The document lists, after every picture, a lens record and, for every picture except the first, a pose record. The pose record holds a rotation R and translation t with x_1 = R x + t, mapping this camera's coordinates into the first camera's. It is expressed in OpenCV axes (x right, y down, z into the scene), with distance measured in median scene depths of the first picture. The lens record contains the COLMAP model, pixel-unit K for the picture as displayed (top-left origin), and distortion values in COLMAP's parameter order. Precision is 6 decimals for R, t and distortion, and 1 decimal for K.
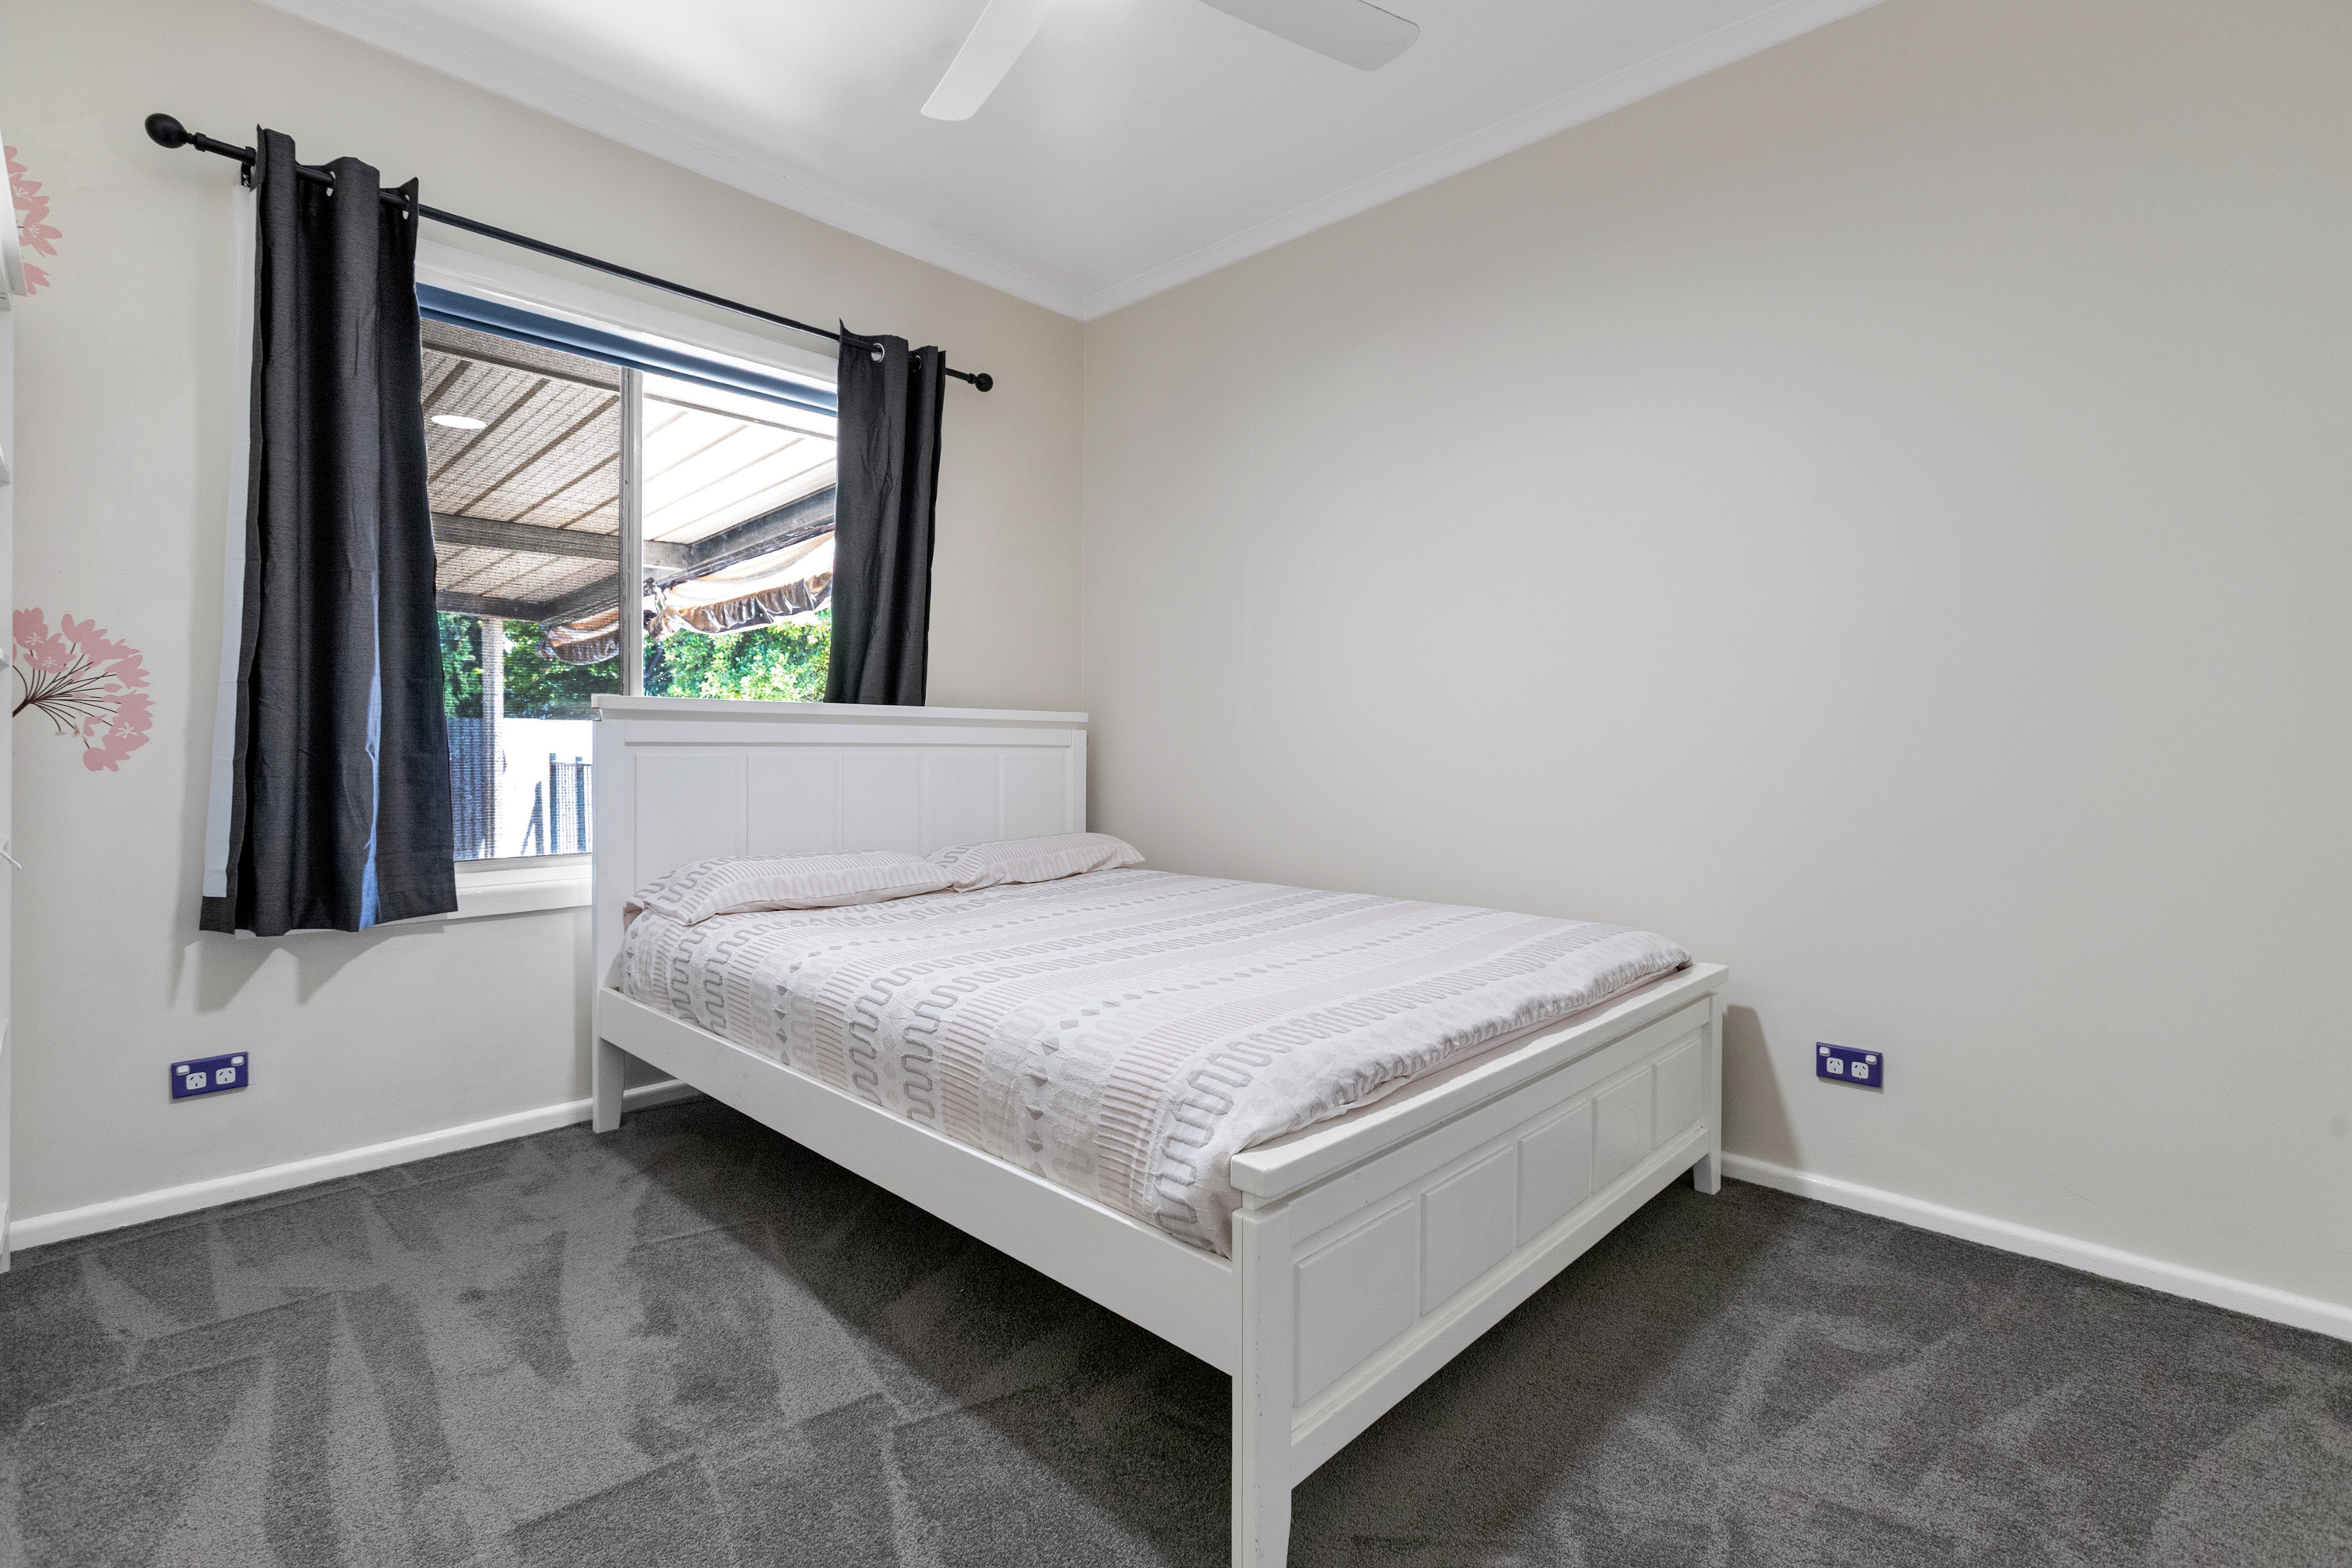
lens RADIAL K [[1069.4, 0, 1174.2], [0, 1069.4, 757.7], [0, 0, 1]] dist [0.001575, 0.000297]
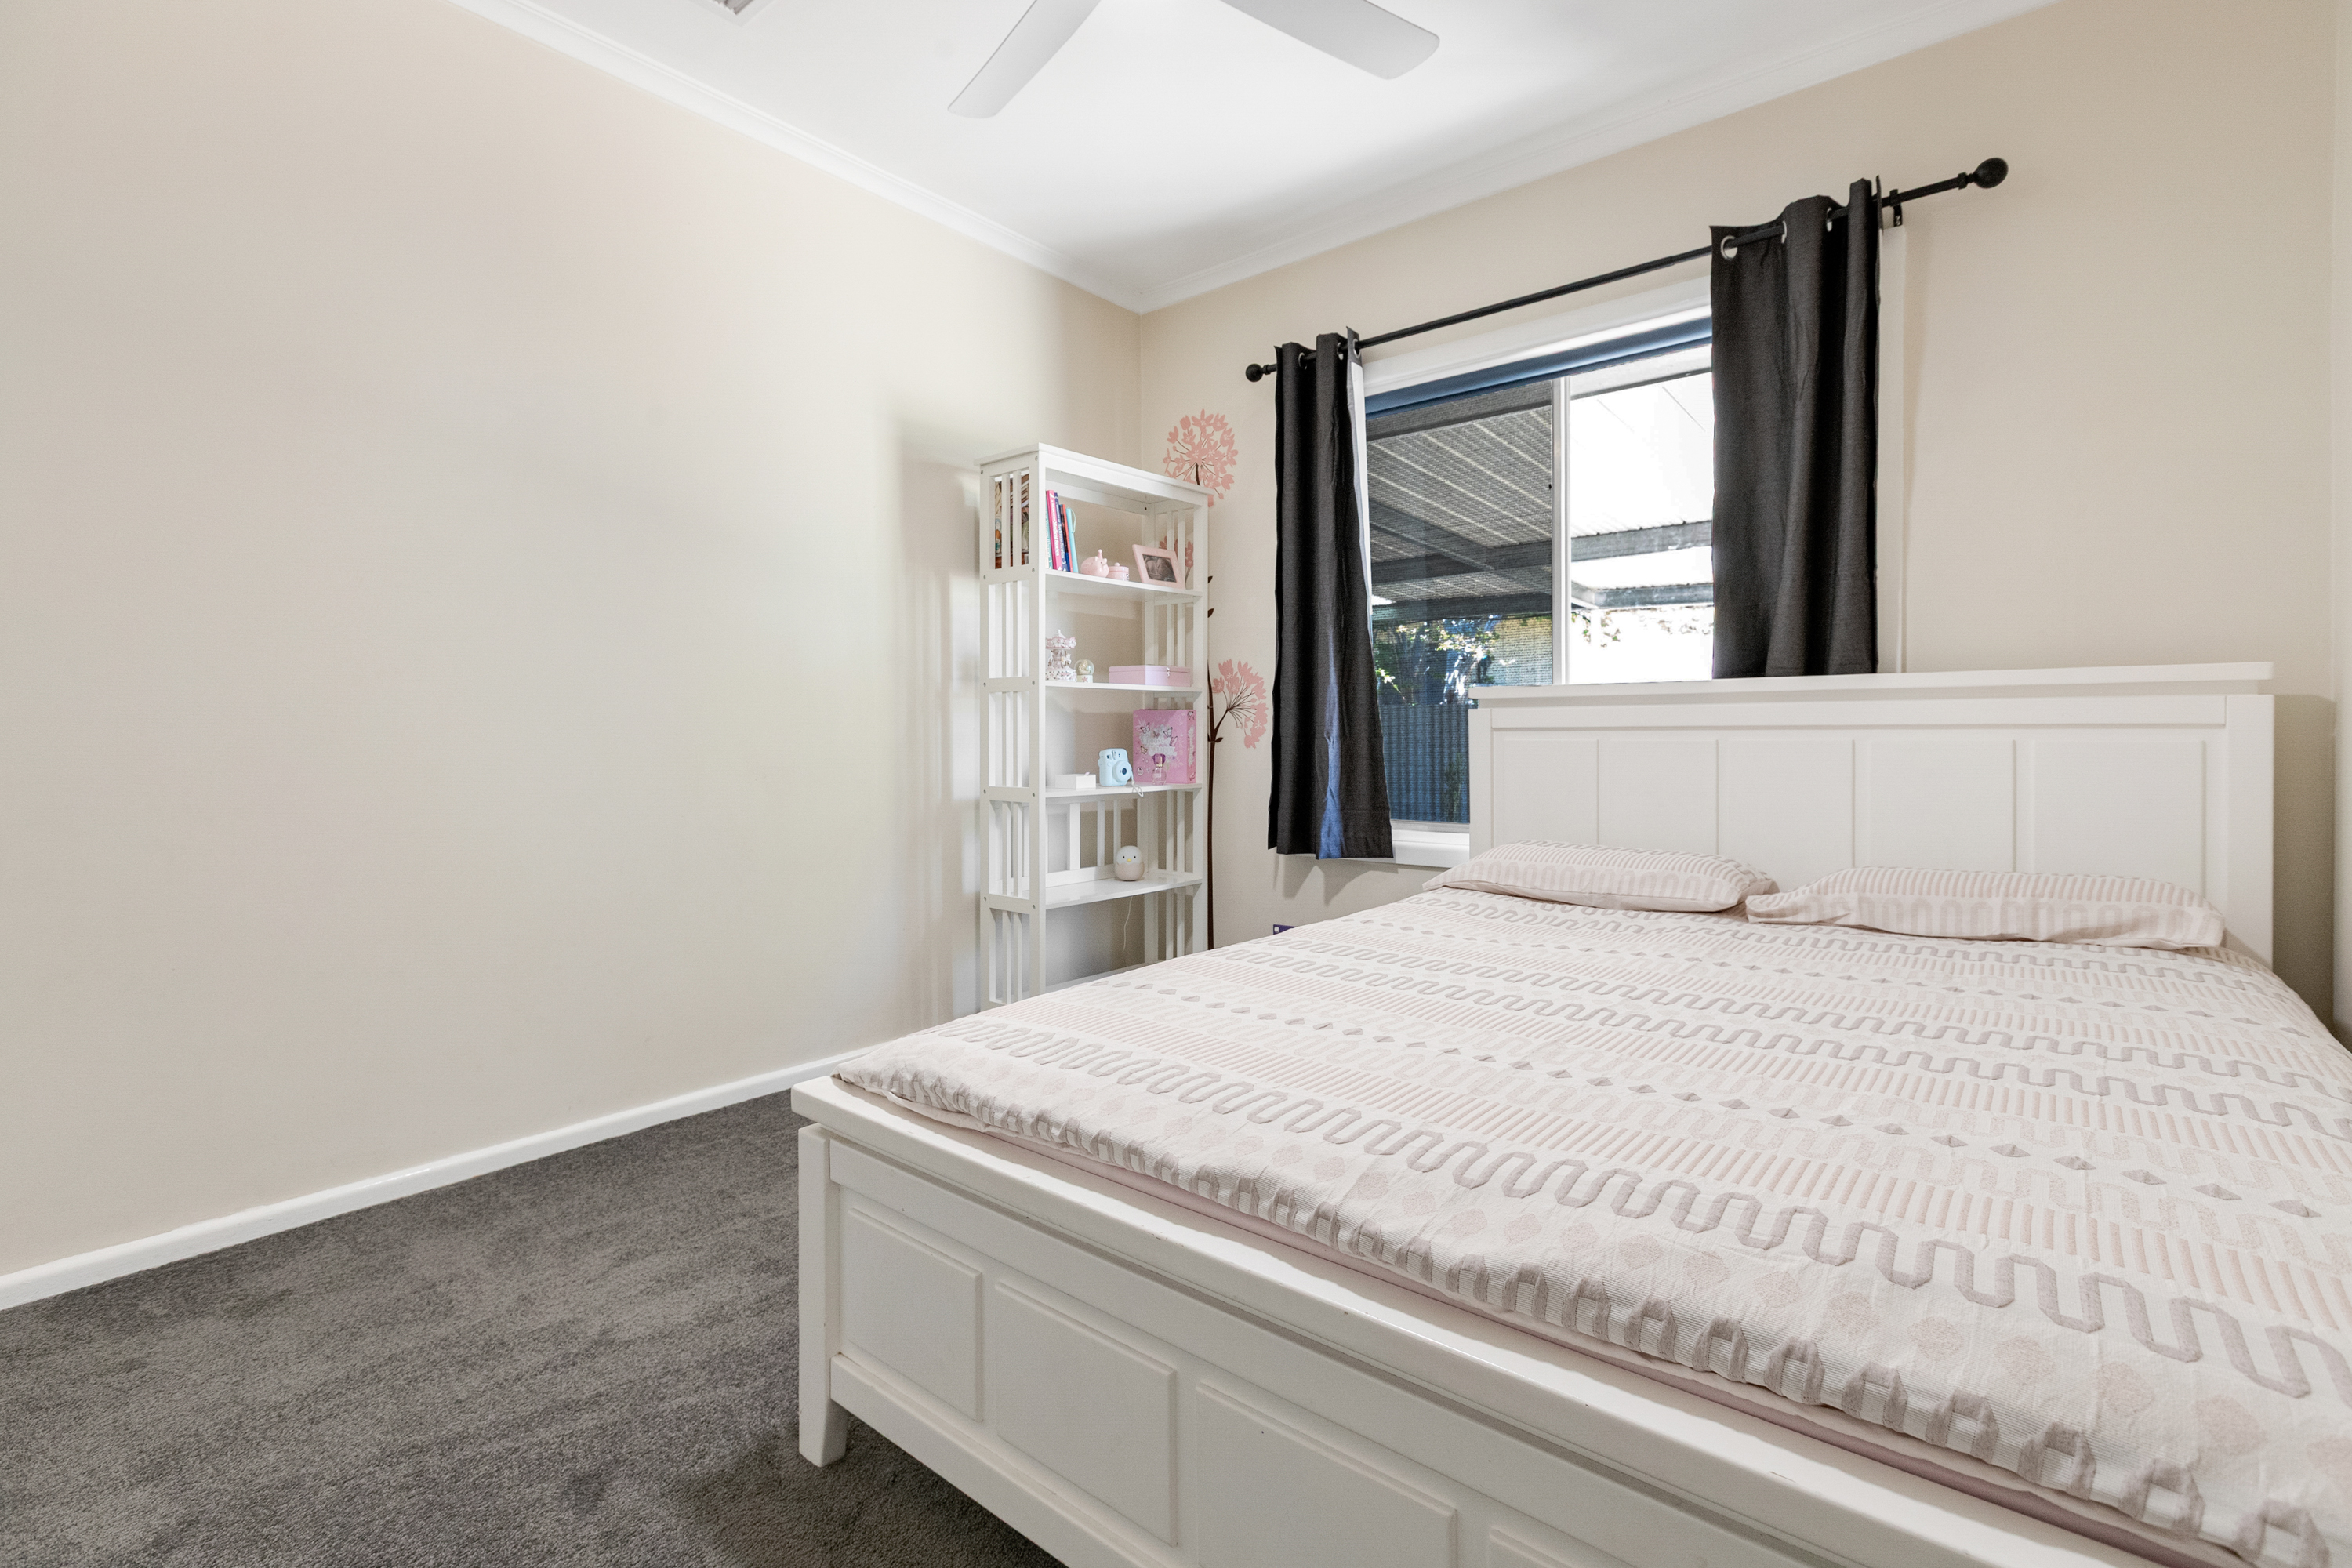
lens RADIAL K [[1063.4, 0, 1176.2], [0, 1063.4, 739.5], [0, 0, 1]] dist [0.002232, 0.000298]
pose [[0.067812, 0.000634, -0.997698, 0.653420], [-0.003832, 0.999993, 0.000375, -0.001705], [0.997691, 0.003797, 0.067814, 0.676220]]
